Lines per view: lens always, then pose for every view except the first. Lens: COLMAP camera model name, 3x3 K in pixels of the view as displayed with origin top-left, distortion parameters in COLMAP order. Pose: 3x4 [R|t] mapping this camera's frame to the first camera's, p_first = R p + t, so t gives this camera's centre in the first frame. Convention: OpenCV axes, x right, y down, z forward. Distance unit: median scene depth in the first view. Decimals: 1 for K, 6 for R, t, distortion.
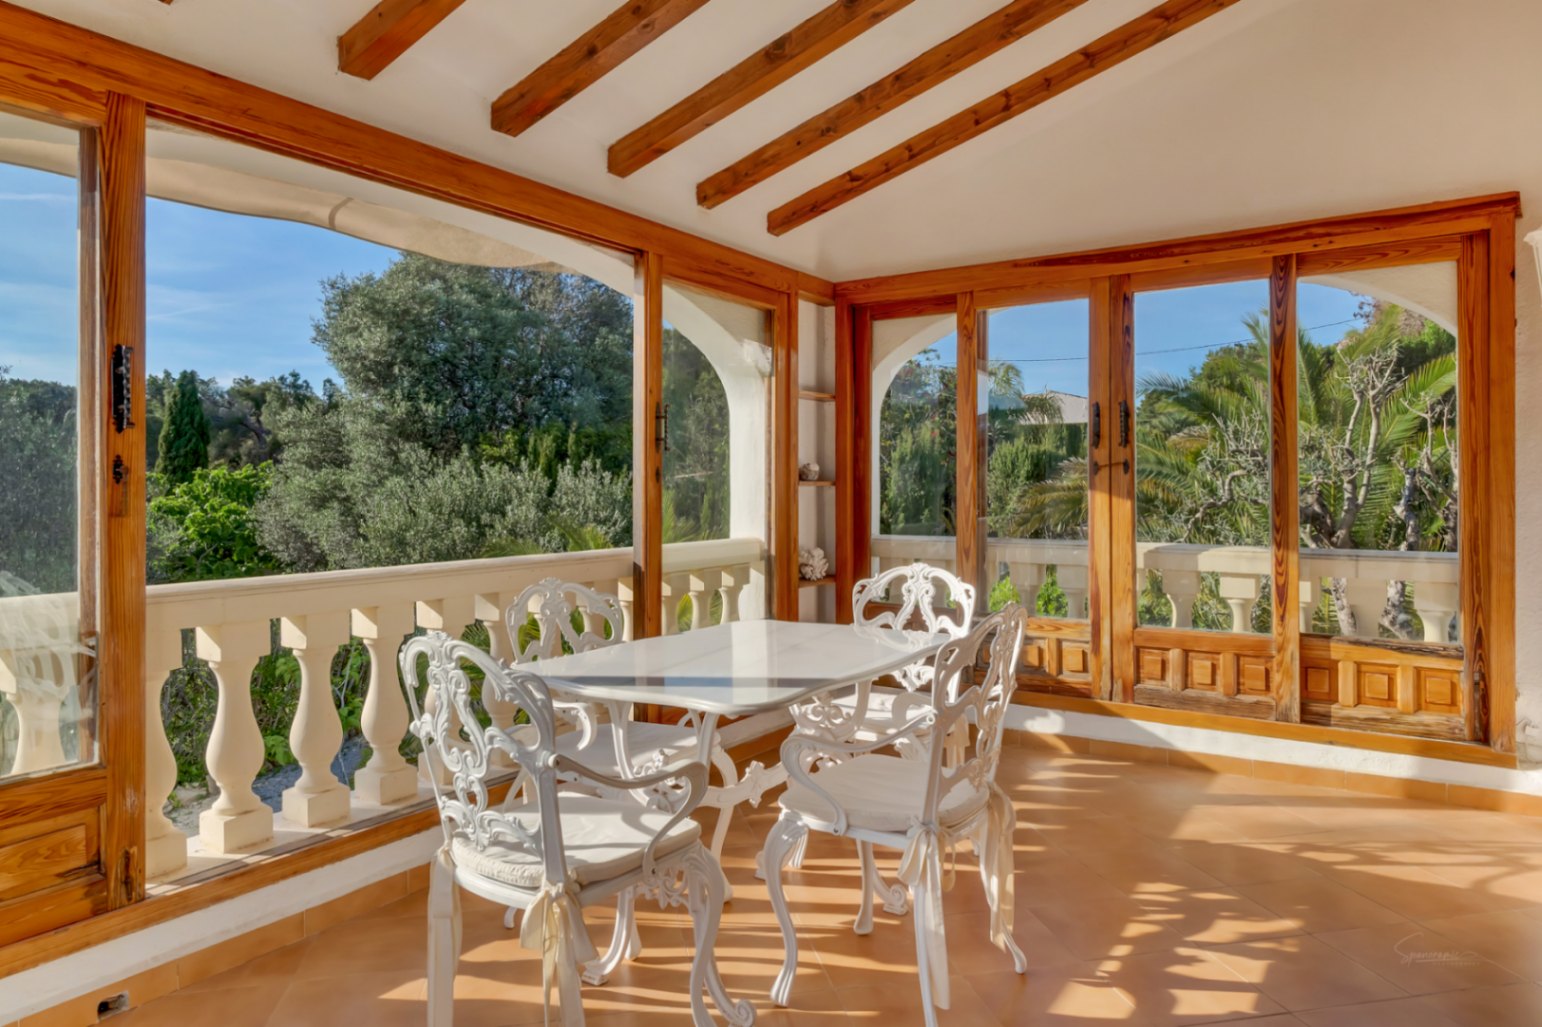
lens RADIAL K [[967.2, 0, 760.7], [0, 967.2, 487.1], [0, 0, 1]] dist [0.001490, 0.000271]
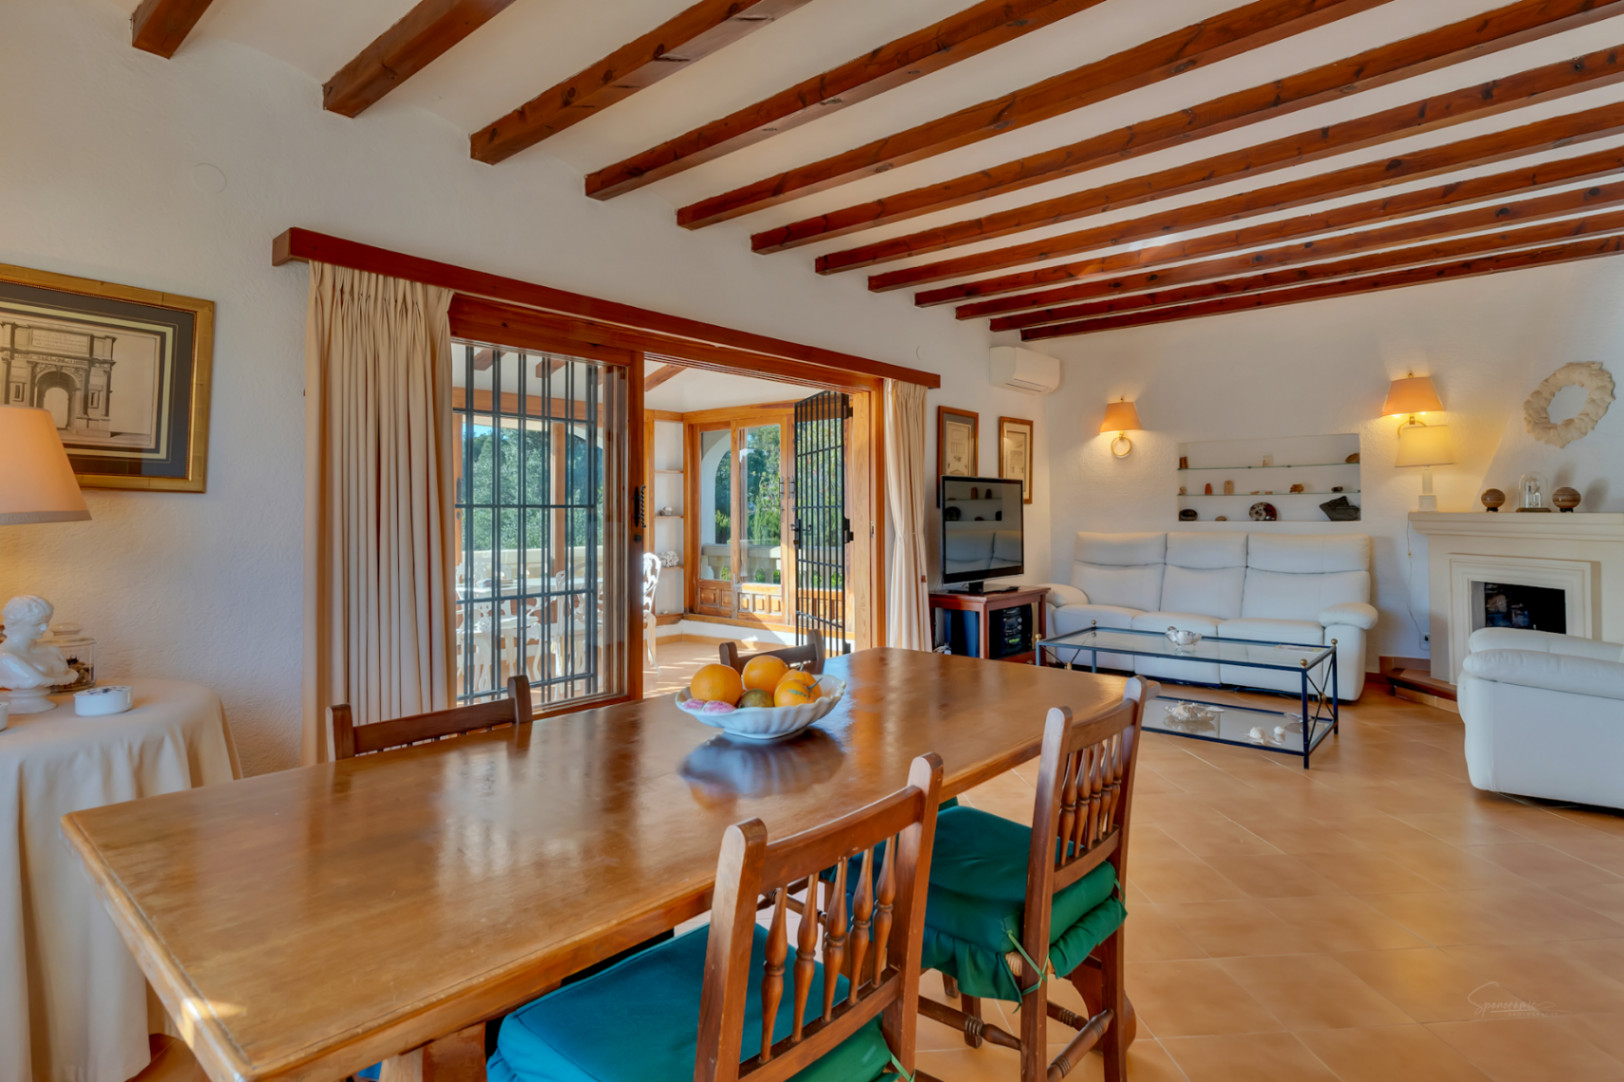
lens RADIAL K [[837.3, 0, 805.4], [0, 837.3, 494.4], [0, 0, 1]] dist [0.000396, -0.000542]
pose [[0.993078, -0.005115, -0.117344, 0.523466], [0.002012, 0.999646, -0.026543, -0.003657], [0.117439, 0.026123, 0.992737, -0.634032]]
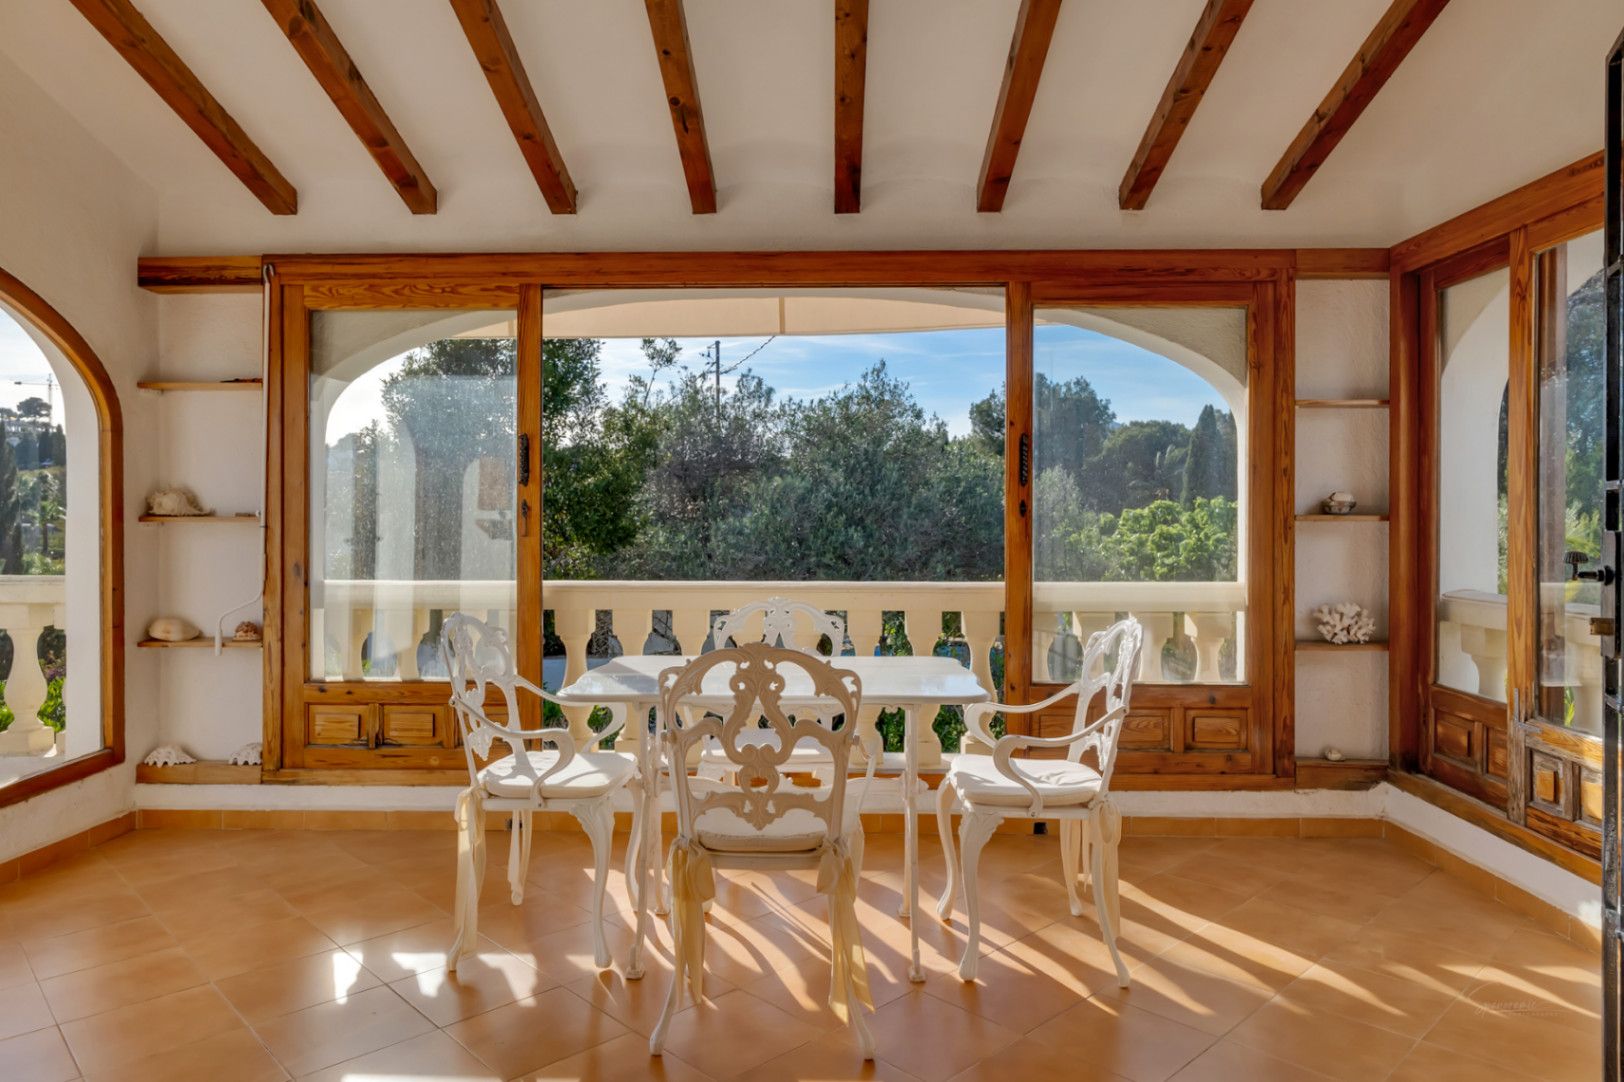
lens RADIAL K [[1018.7, 0, 801.1], [0, 1018.7, 513.2], [0, 0, 1]] dist [0.001490, 0.000271]
pose [[0.537798, 0.005605, -0.843055, 0.504658], [-0.008530, 0.999963, 0.001206, -0.004328], [0.843030, 0.006543, 0.537826, 0.202492]]
